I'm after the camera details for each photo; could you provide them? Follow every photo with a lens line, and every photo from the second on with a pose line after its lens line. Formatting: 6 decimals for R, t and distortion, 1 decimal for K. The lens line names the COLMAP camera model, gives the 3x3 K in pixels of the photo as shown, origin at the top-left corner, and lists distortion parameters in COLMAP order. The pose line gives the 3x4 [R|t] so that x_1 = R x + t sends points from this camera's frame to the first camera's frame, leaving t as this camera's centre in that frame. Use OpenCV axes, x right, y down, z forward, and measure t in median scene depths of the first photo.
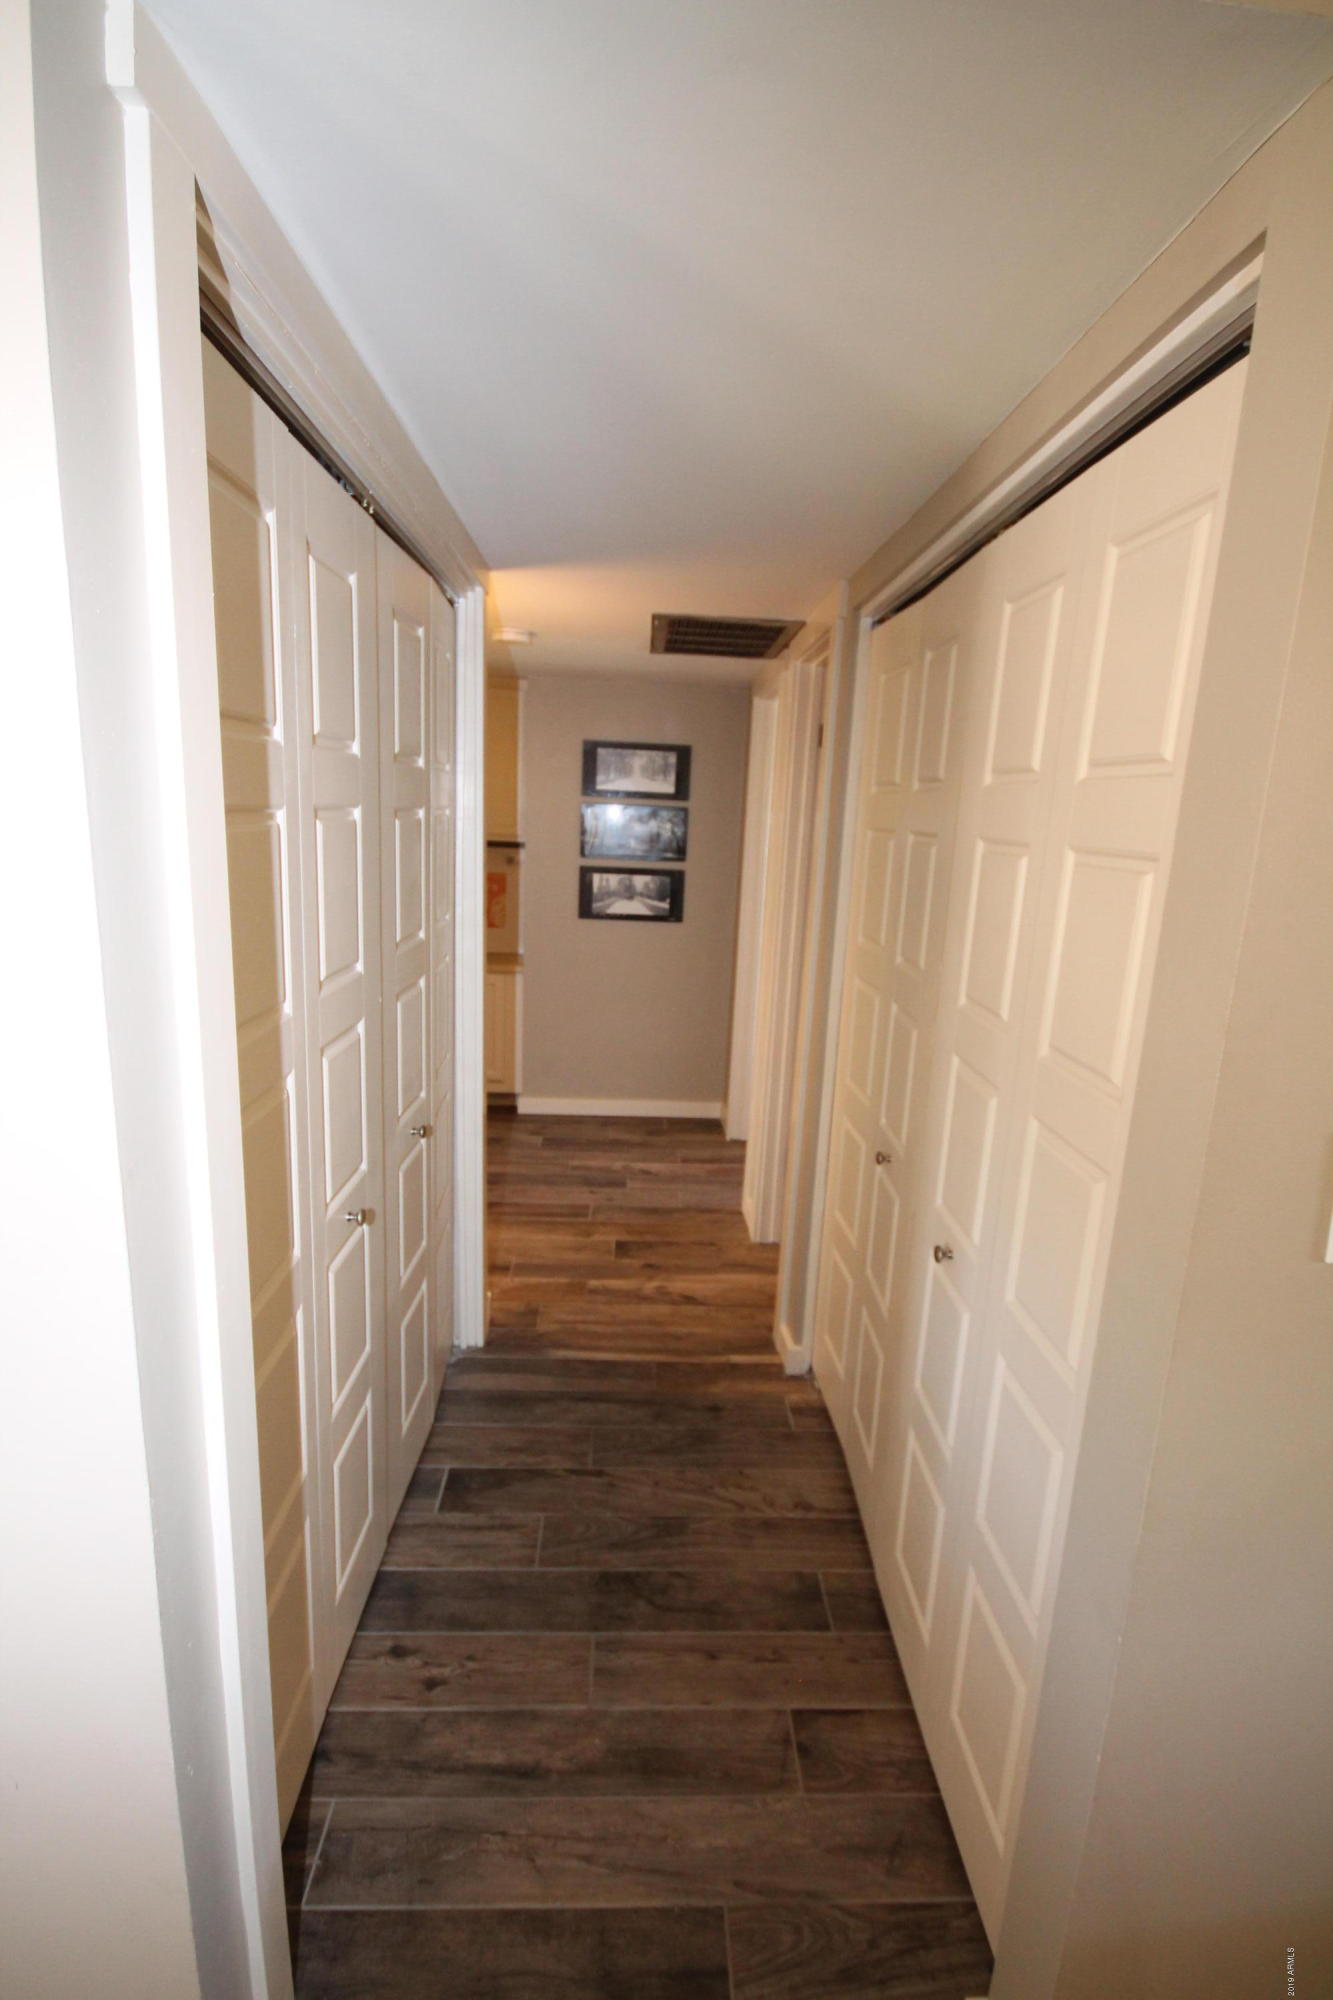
lens RADIAL K [[961.0, 0, 666.5], [0, 961.0, 1000.0], [0, 0, 1]] dist [0.012614, 0.000033]
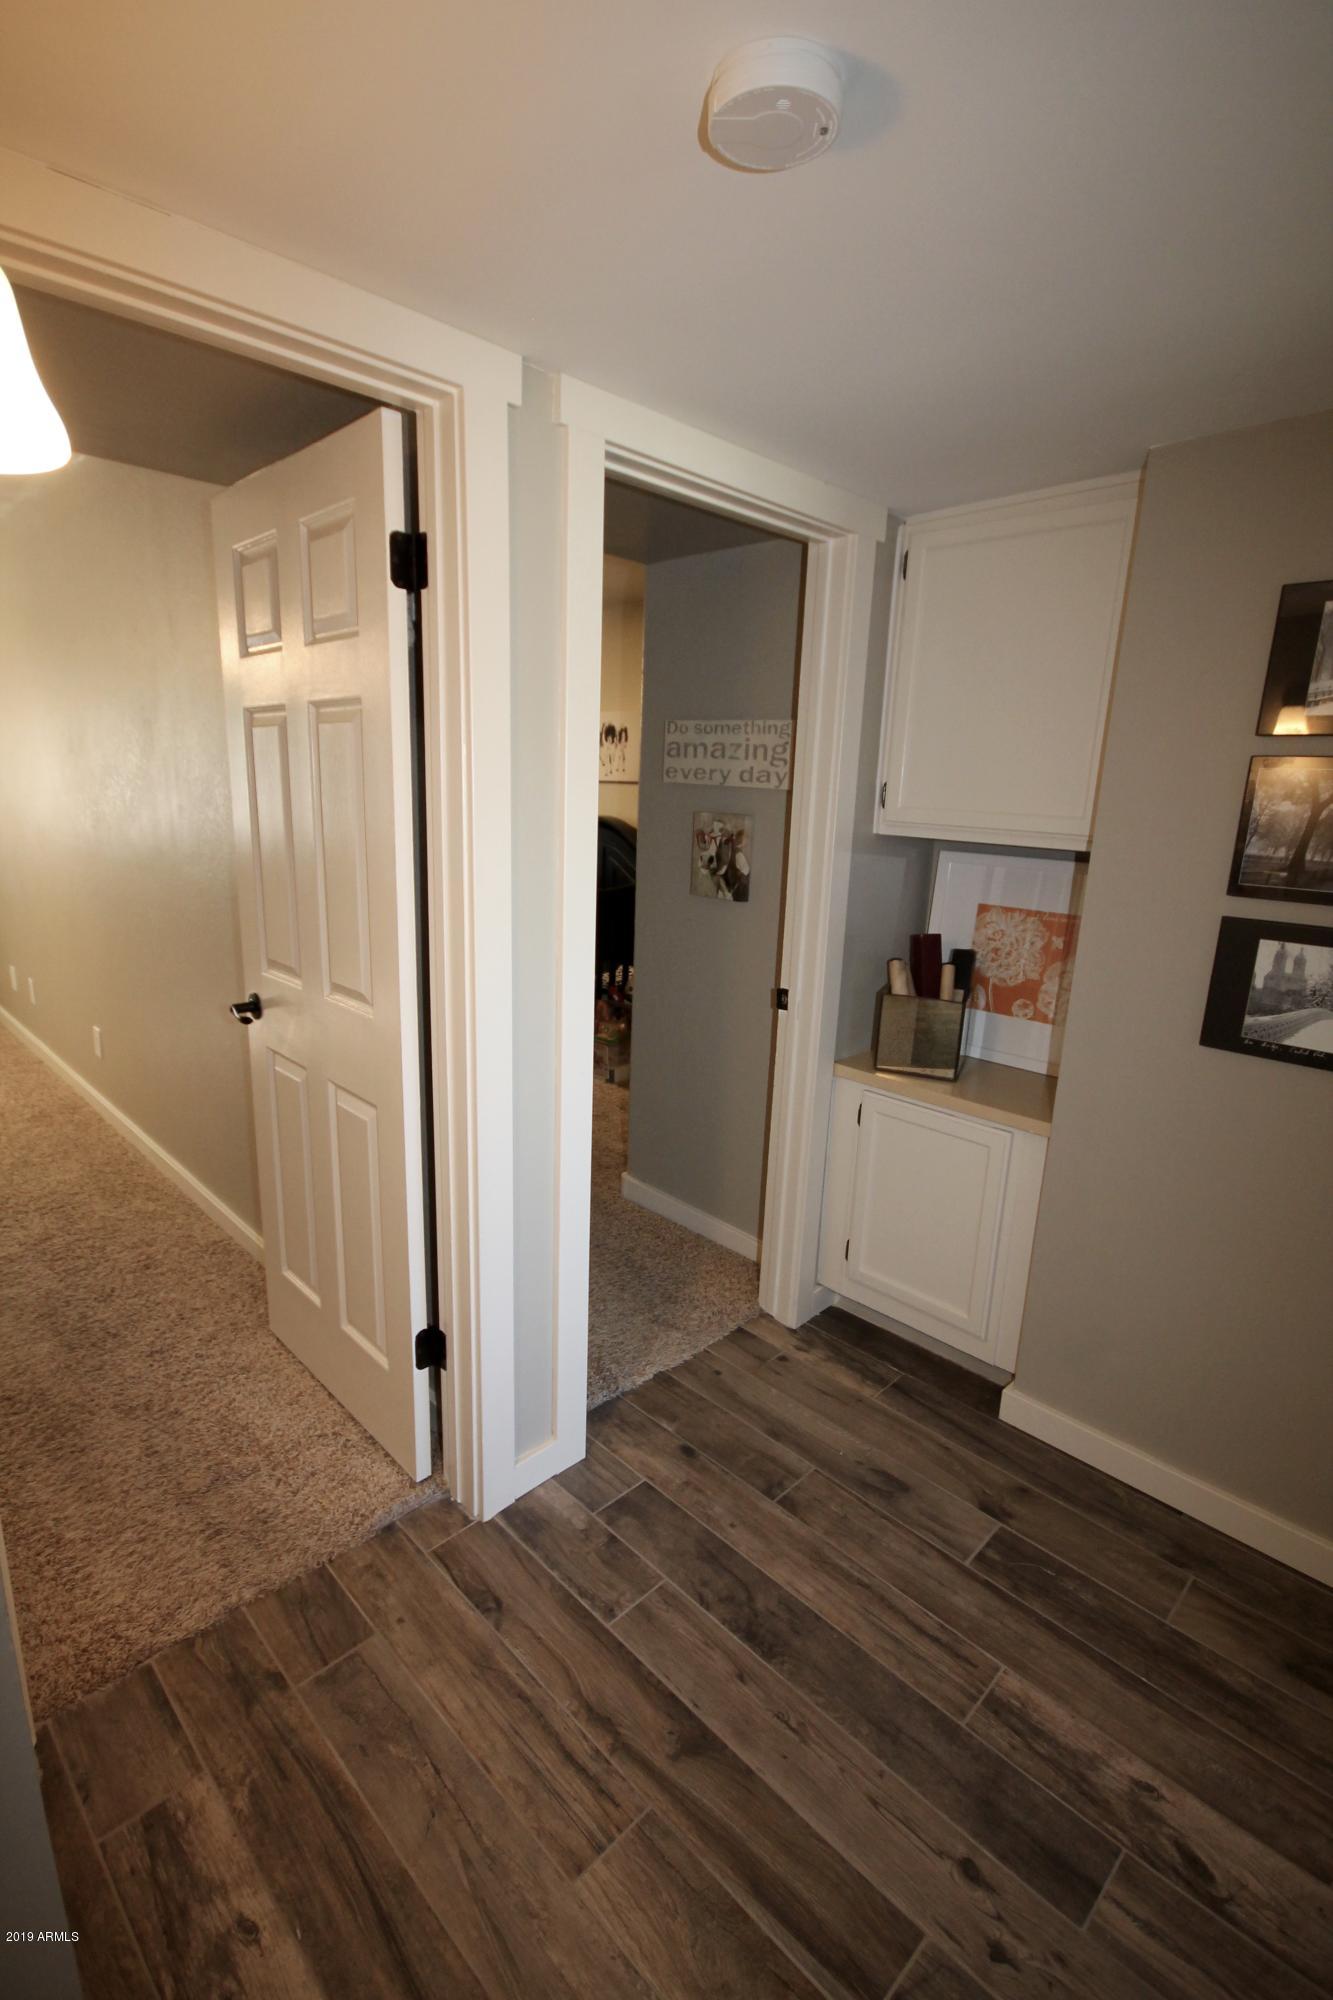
lens RADIAL K [[961.0, 0, 666.5], [0, 961.0, 1000.0], [0, 0, 1]] dist [0.012614, 0.000033]
pose [[0.674047, 0.148666, -0.723574, 0.048246], [-0.139350, 0.987542, 0.073089, -0.102207], [0.725426, 0.051565, 0.686366, 0.559258]]
